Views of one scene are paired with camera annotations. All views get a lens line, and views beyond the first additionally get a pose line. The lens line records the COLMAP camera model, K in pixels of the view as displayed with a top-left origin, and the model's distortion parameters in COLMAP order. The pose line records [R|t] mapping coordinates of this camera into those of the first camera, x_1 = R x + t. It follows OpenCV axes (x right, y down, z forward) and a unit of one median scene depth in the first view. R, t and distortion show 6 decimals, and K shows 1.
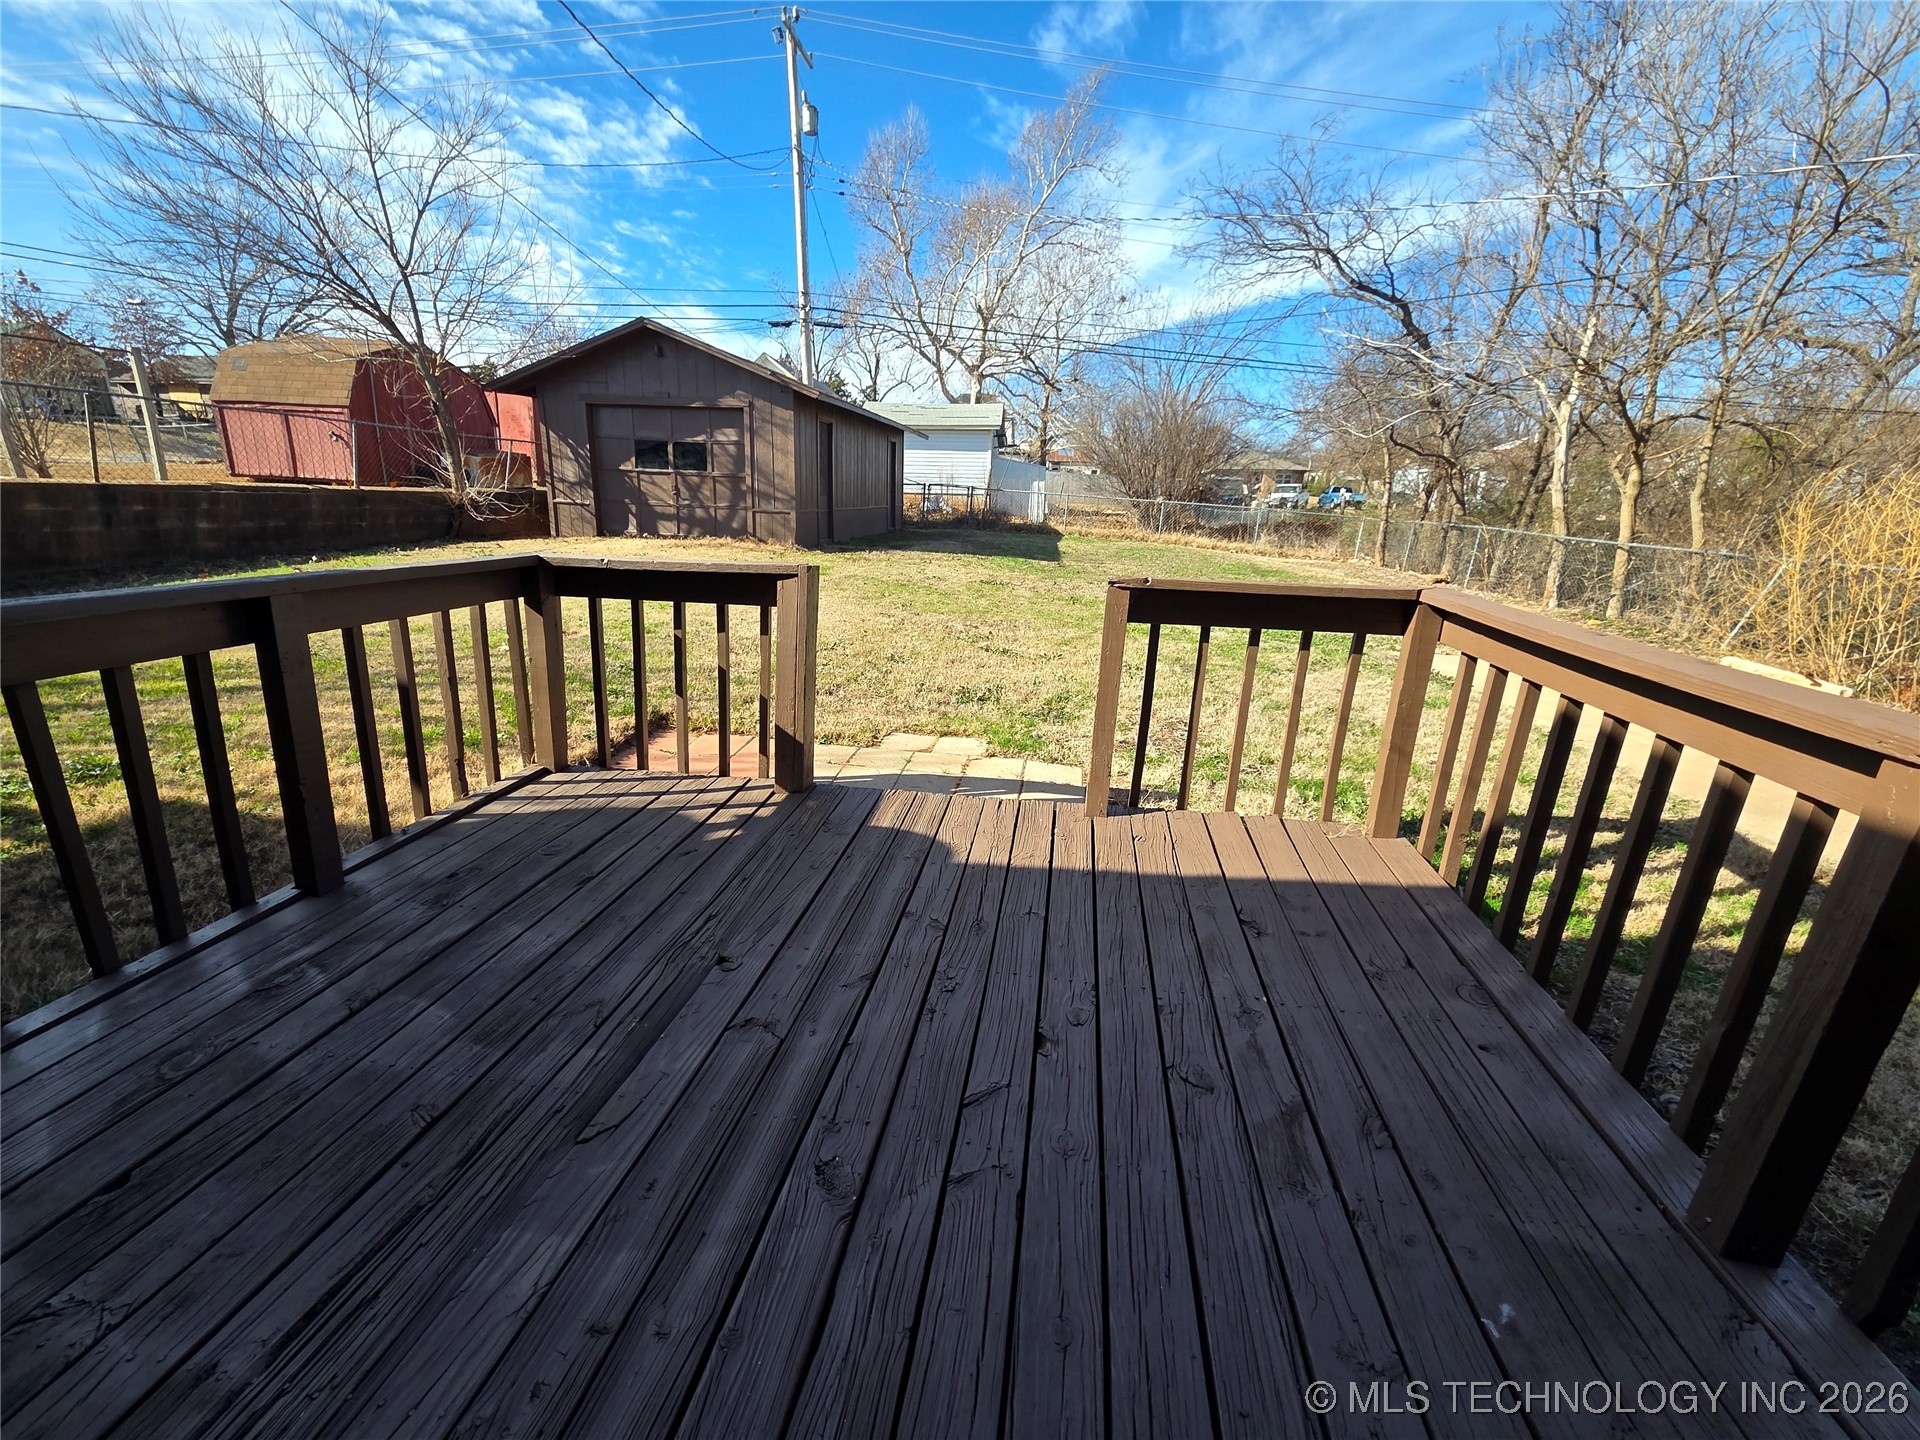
lens RADIAL K [[794.3, 0, 963.5], [0, 794.3, 725.9], [0, 0, 1]] dist [-0.000623, -0.000063]
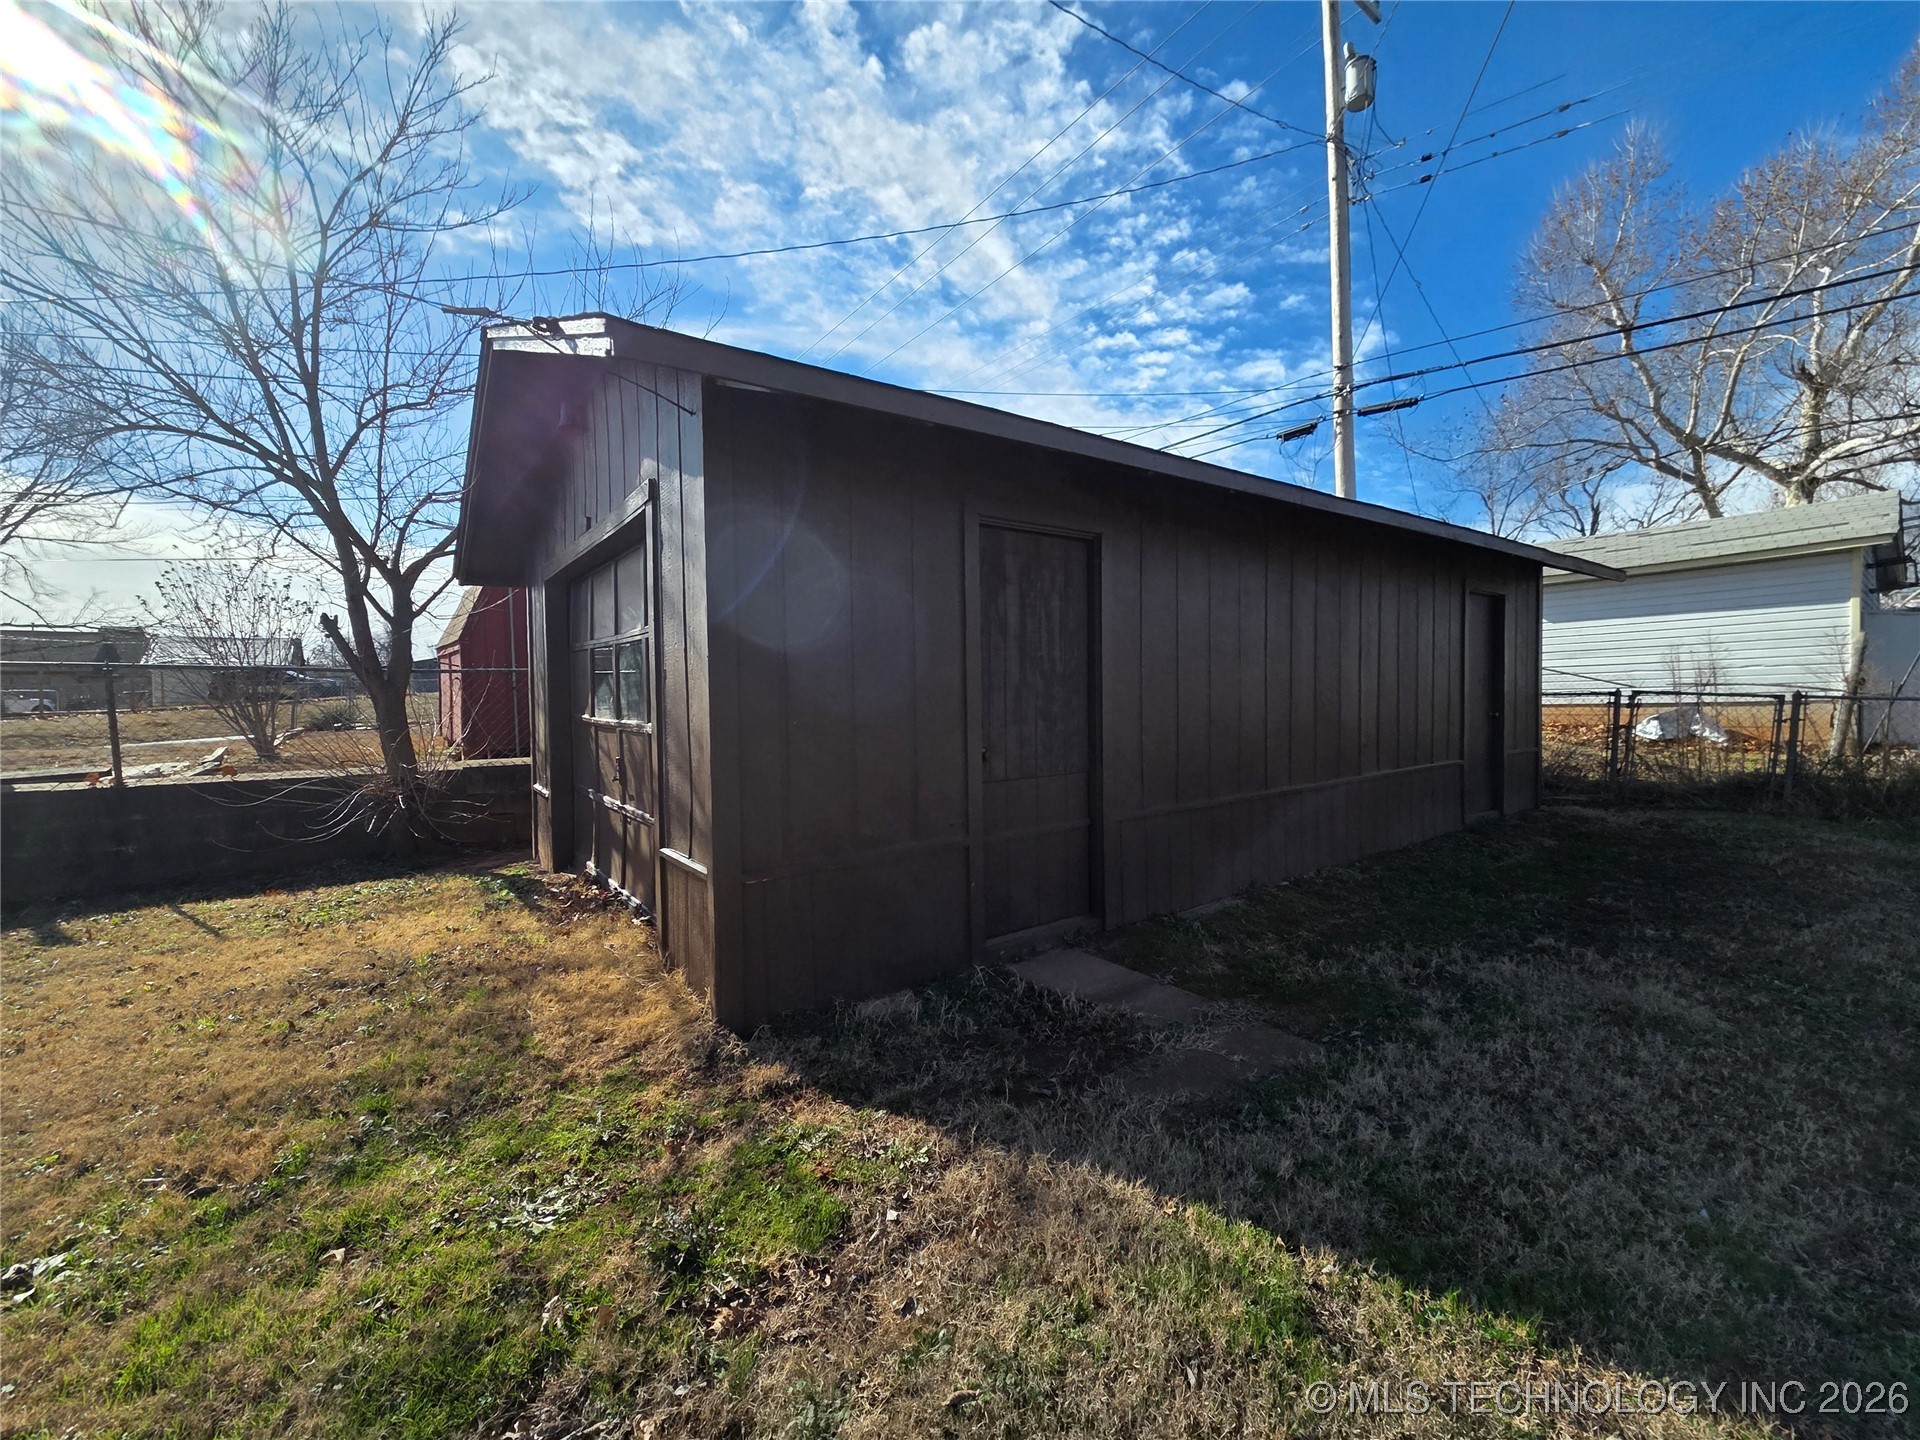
lens RADIAL K [[820.7, 0, 962.1], [0, 820.7, 756.0], [0, 0, 1]] dist [-0.001293, -0.000178]
pose [[0.697397, 0.014950, -0.716529, 0.008723], [-0.181300, 0.970944, -0.156201, -0.031233], [0.693374, 0.238841, 0.679843, 0.113124]]
